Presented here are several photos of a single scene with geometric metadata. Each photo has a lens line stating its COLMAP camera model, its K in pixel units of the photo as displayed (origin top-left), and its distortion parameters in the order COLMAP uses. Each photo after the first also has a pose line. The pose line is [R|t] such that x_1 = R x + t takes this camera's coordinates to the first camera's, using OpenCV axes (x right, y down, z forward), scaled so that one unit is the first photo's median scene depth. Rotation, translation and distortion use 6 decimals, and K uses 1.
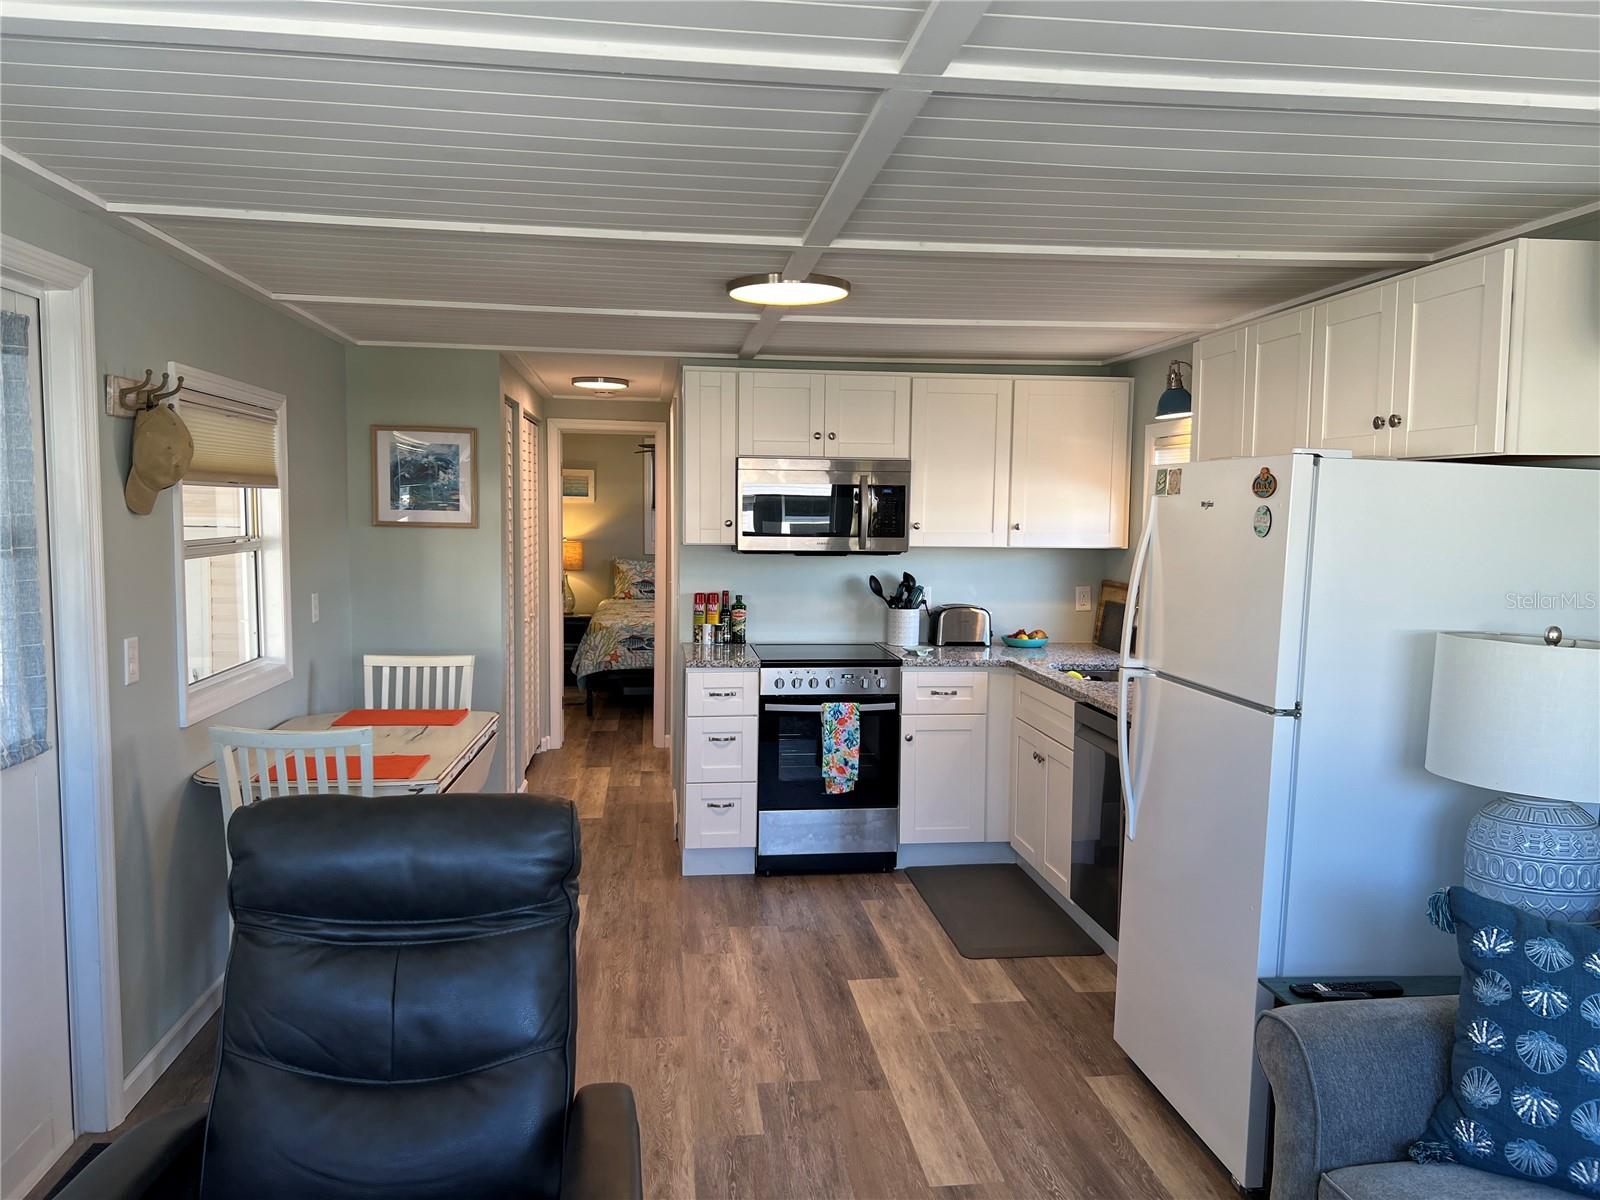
lens RADIAL K [[1213.1, 0, 835.1], [0, 1213.1, 594.8], [0, 0, 1]] dist [0.039580, -0.031266]
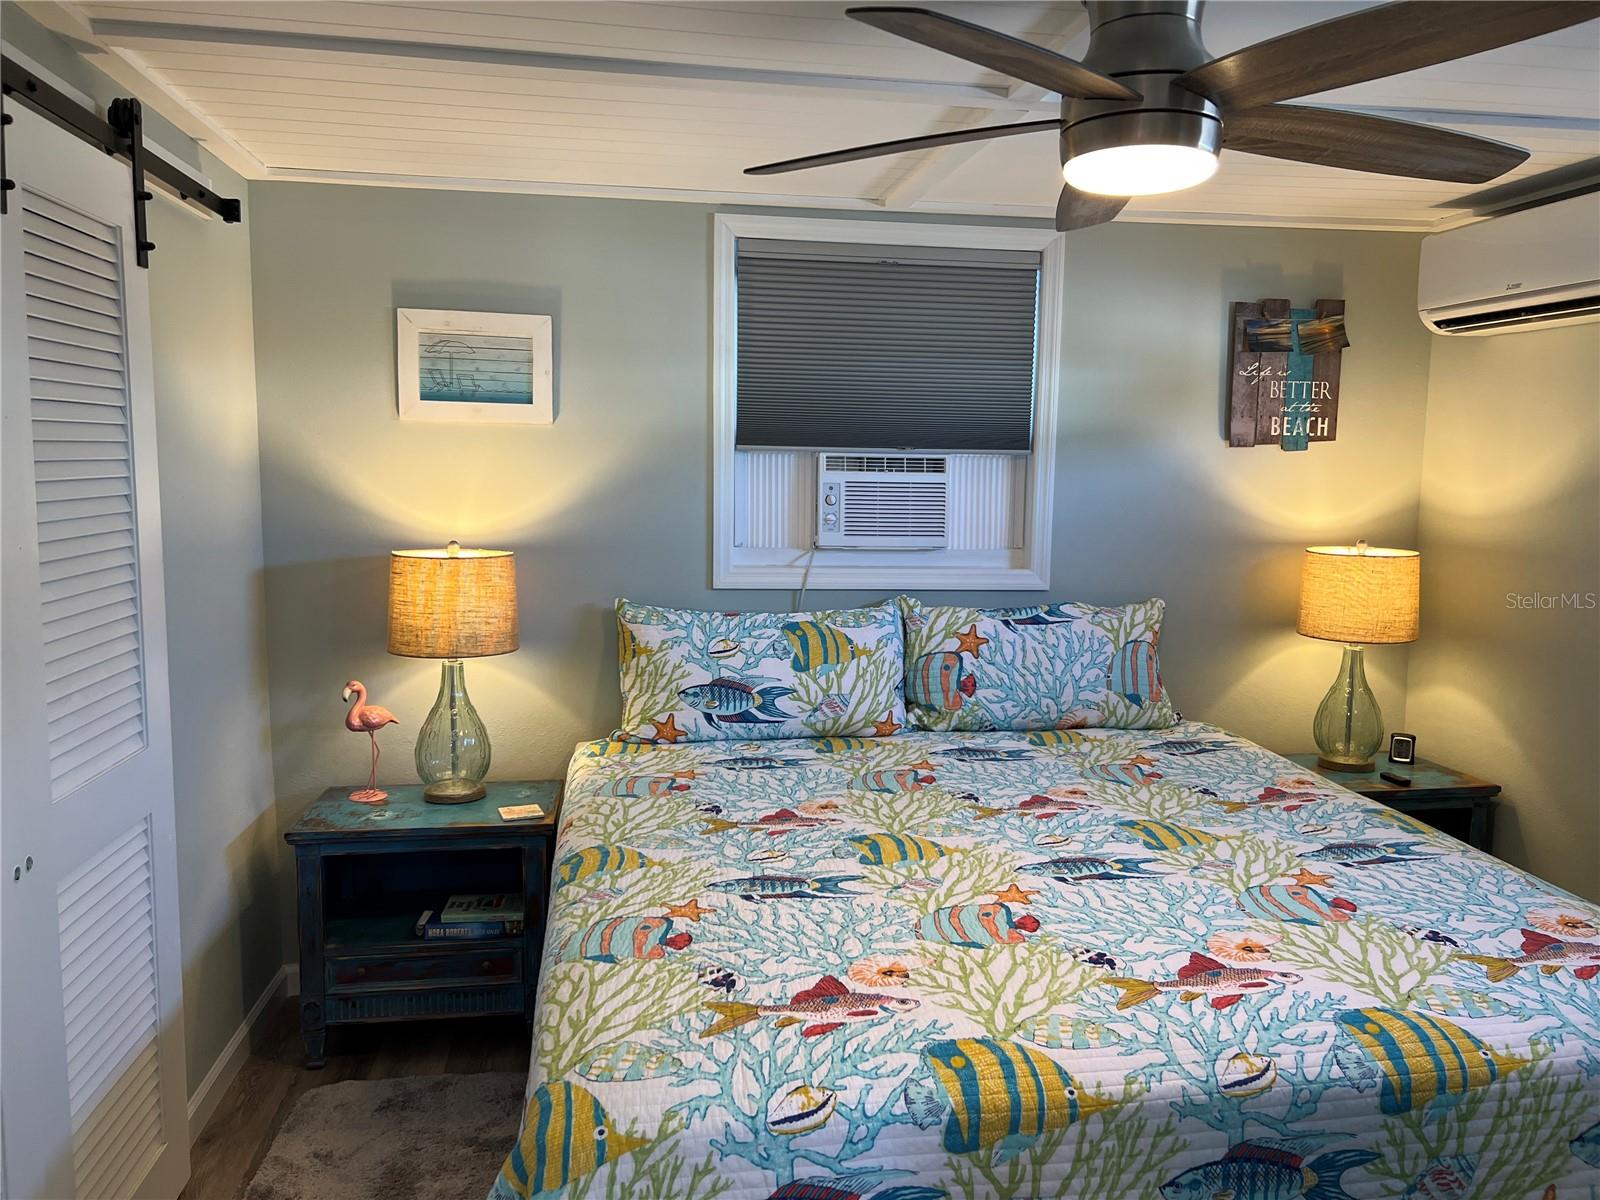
lens RADIAL K [[1213.1, 0, 809.0], [0, 1213.1, 598.0], [0, 0, 1]] dist [0.039580, -0.031266]
pose [[0.999859, 0.002883, 0.016529, -0.271105], [-0.003662, 0.998875, 0.047283, -0.090801], [-0.016374, -0.047337, 0.998745, 1.350749]]
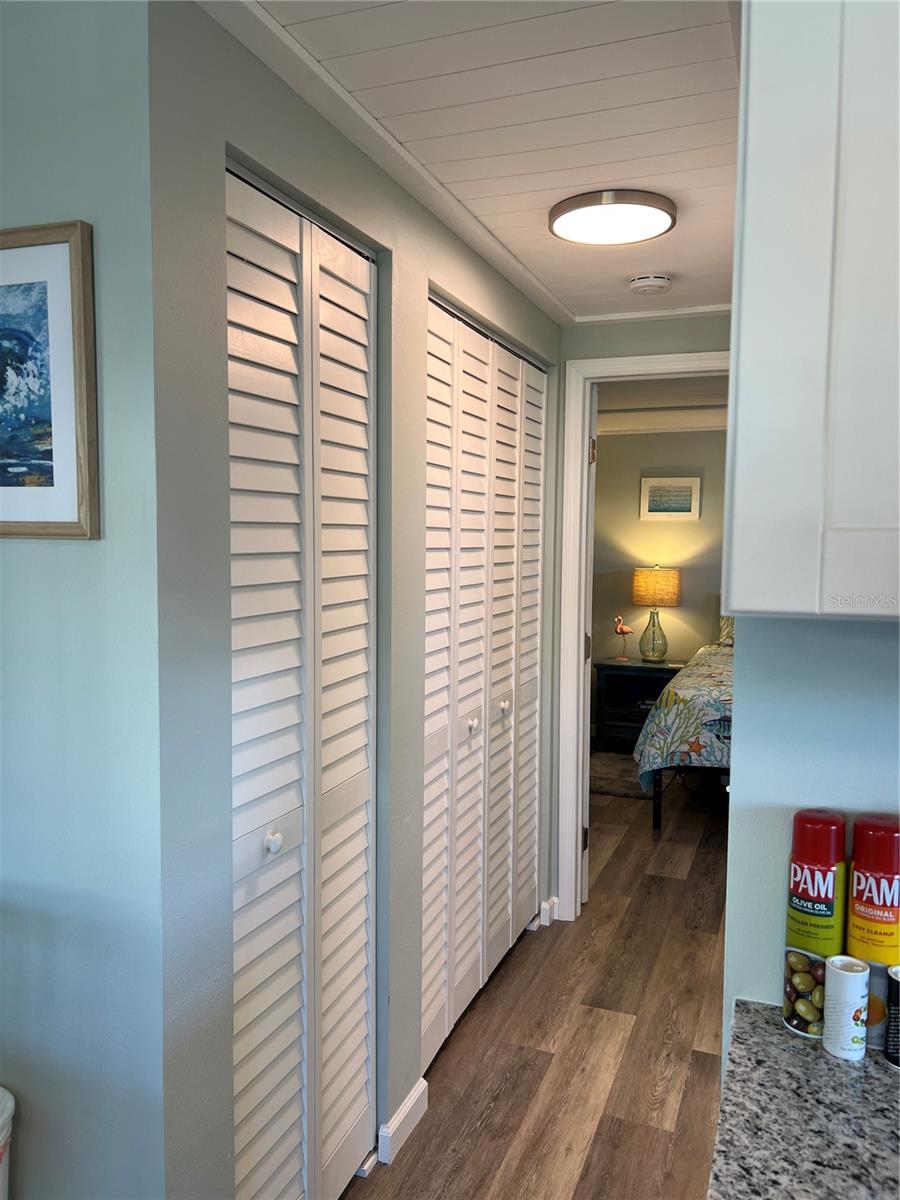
lens RADIAL K [[909.8, 0, 454.0], [0, 909.8, 608.4], [0, 0, 1]] dist [0.039580, -0.031266]
pose [[0.869567, 0.035885, -0.492509, -0.087423], [-0.034103, 0.999339, 0.012602, -0.041421], [0.492636, 0.005837, 0.870216, 0.813823]]
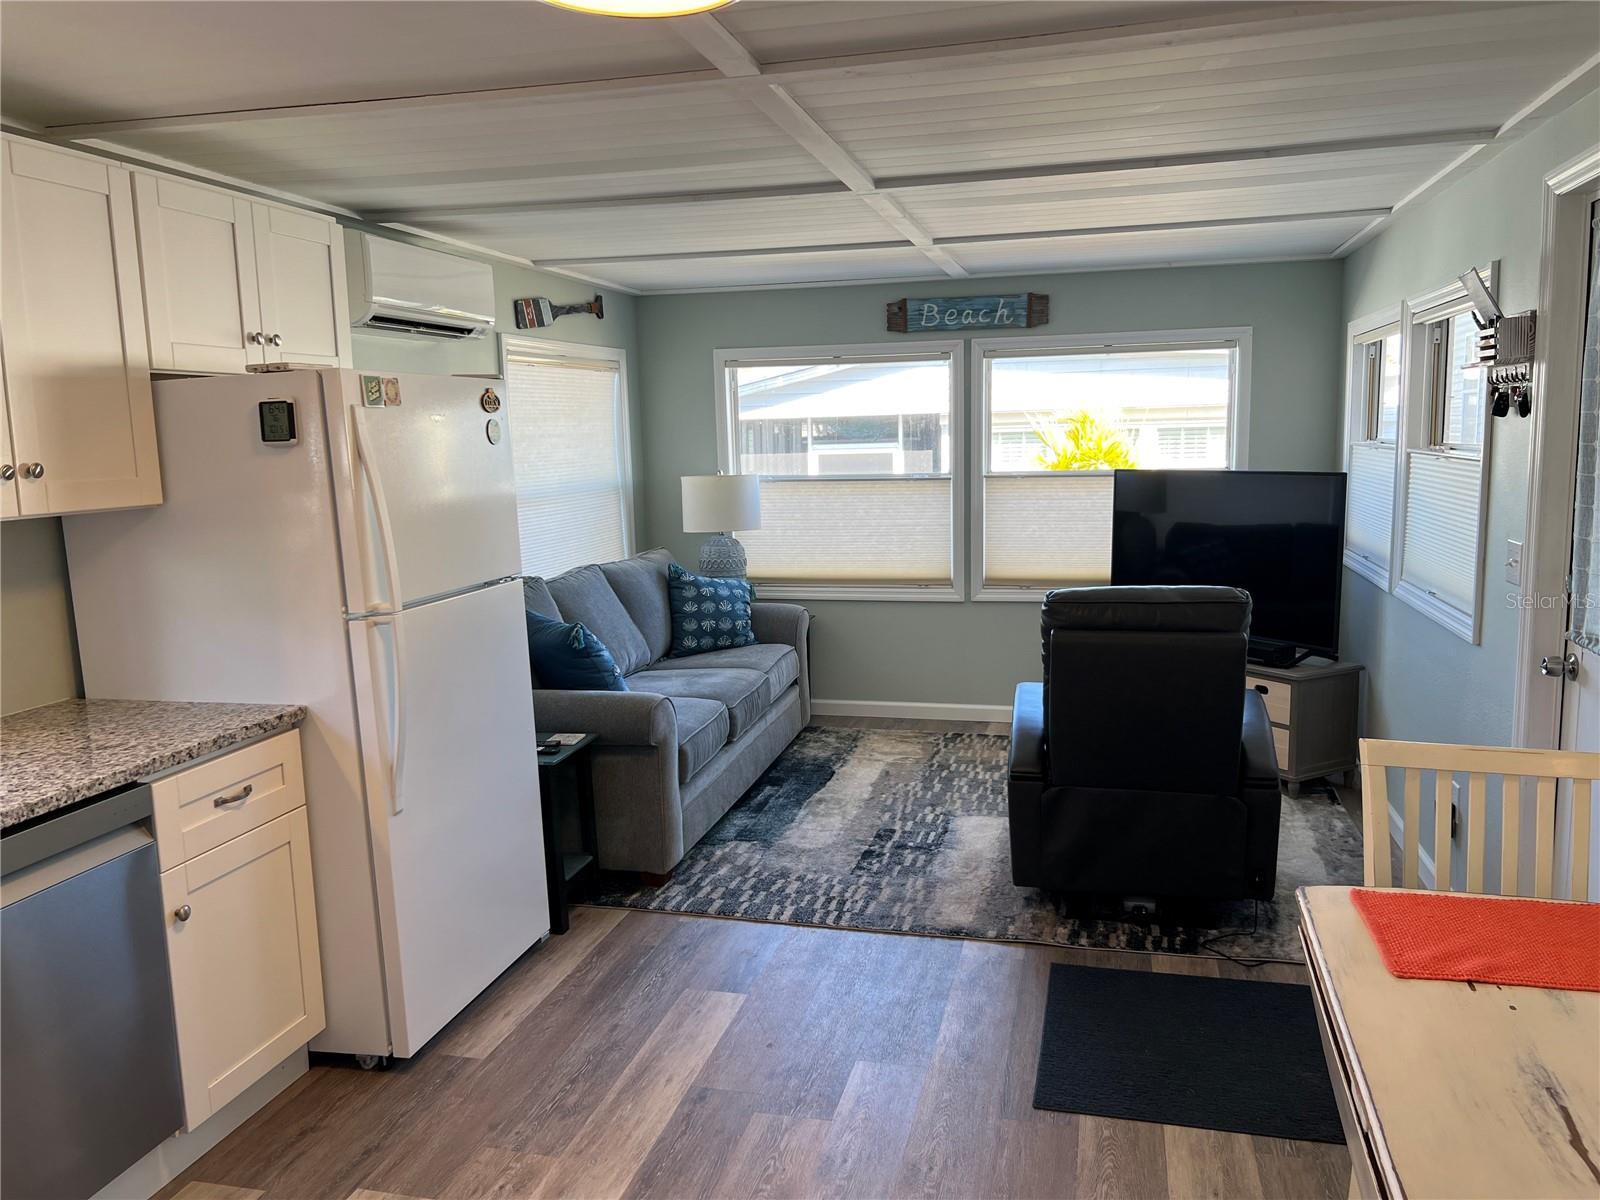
lens RADIAL K [[1213.1, 0, 786.3], [0, 1213.1, 601.3], [0, 0, 1]] dist [0.039580, -0.031266]
pose [[-0.919167, -0.046162, 0.391153, -0.218799], [0.039500, 0.977297, 0.208158, -0.073017], [-0.391881, 0.206783, -0.896476, 1.070698]]
